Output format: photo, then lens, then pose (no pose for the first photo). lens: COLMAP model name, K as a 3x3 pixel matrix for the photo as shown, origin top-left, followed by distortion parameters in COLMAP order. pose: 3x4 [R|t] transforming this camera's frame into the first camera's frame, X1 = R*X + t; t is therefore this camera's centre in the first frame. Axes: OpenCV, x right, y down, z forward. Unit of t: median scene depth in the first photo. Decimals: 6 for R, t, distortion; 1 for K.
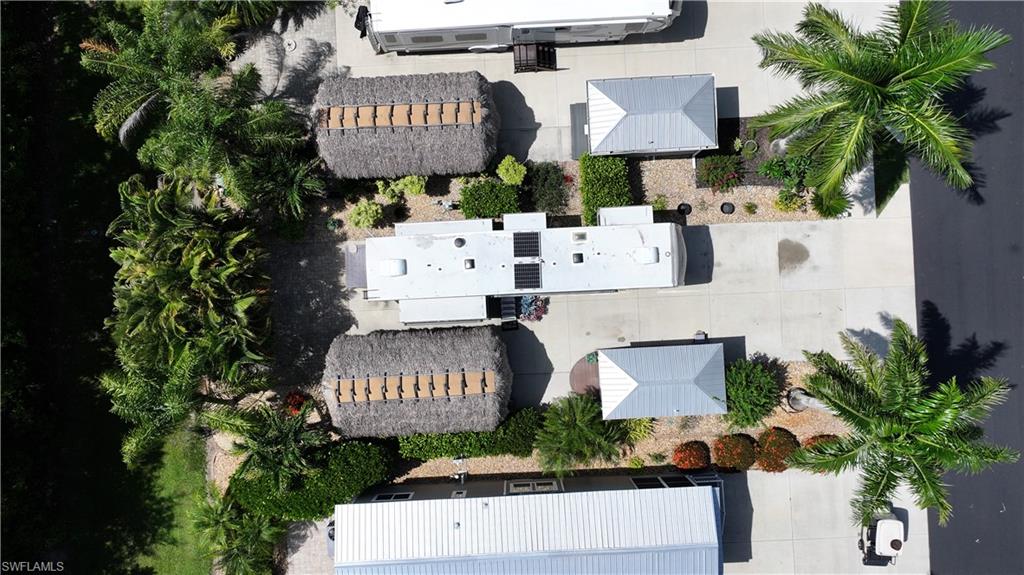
lens RADIAL K [[841.7, 0, 514.6], [0, 841.7, 292.7], [0, 0, 1]] dist [0.014939, -0.022243]
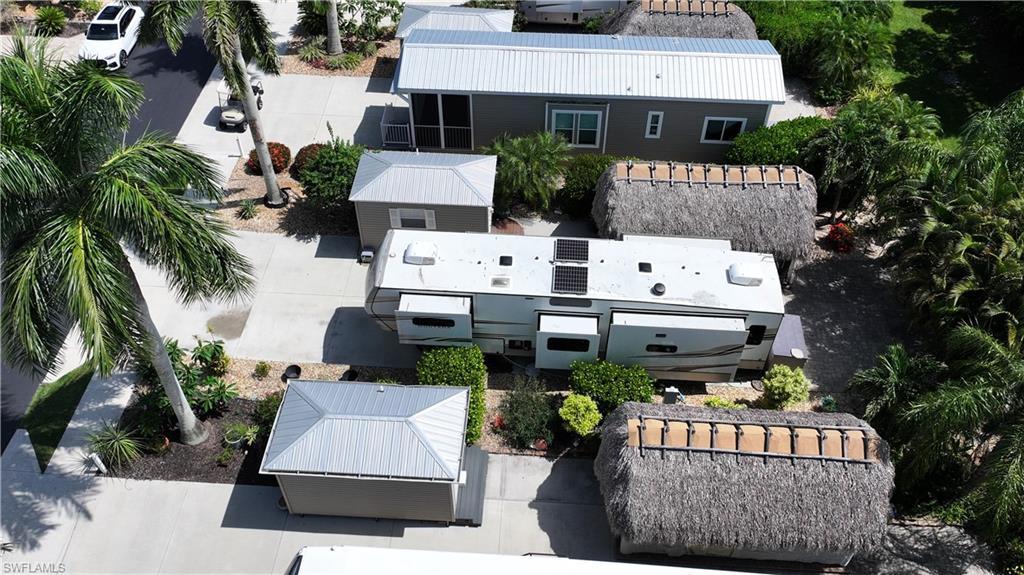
lens RADIAL K [[841.7, 0, 514.6], [0, 841.7, 292.7], [0, 0, 1]] dist [0.014939, -0.022243]
pose [[-0.994374, -0.077541, 0.072159, 0.007807], [0.105901, -0.714191, 0.691893, -0.543661], [-0.002115, 0.695643, 0.718385, 0.411974]]
